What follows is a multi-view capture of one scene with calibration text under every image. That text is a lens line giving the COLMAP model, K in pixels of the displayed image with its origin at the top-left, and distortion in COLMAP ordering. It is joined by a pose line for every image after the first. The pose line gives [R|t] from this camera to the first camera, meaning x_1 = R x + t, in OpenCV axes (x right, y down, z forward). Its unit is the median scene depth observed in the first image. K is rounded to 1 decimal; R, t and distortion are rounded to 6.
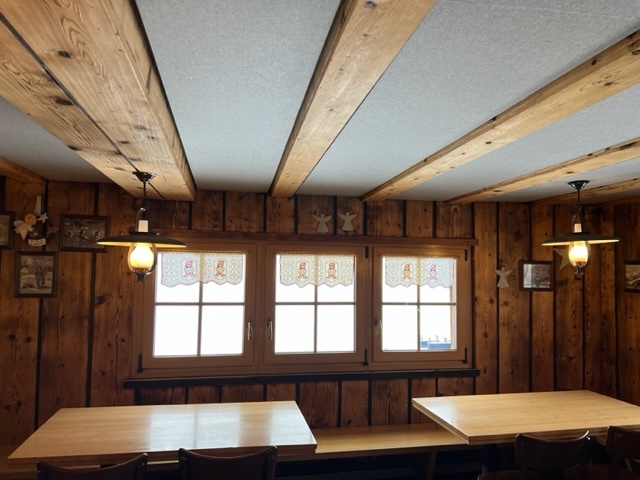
lens RADIAL K [[493.2, 0, 318.3], [0, 493.2, 245.6], [0, 0, 1]] dist [0.035067, -0.040050]
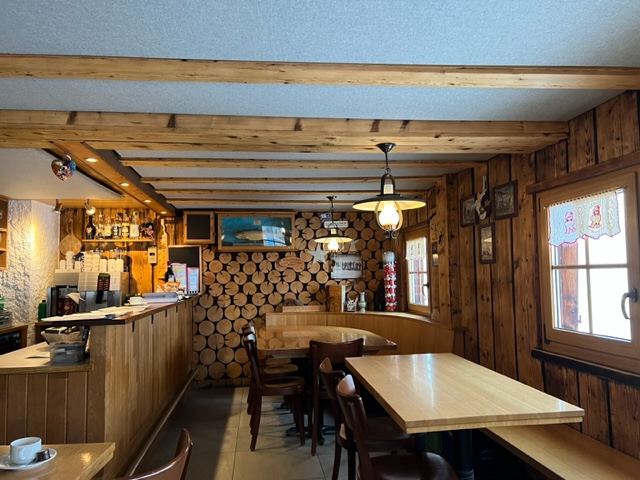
lens RADIAL K [[485.5, 0, 319.5], [0, 485.5, 243.4], [0, 0, 1]] dist [0.058012, -0.001181]
pose [[-0.082166, -0.081526, -0.993279, 0.595280], [0.061663, 0.994323, -0.086713, 0.133071], [0.994709, -0.068374, -0.076673, 0.701632]]
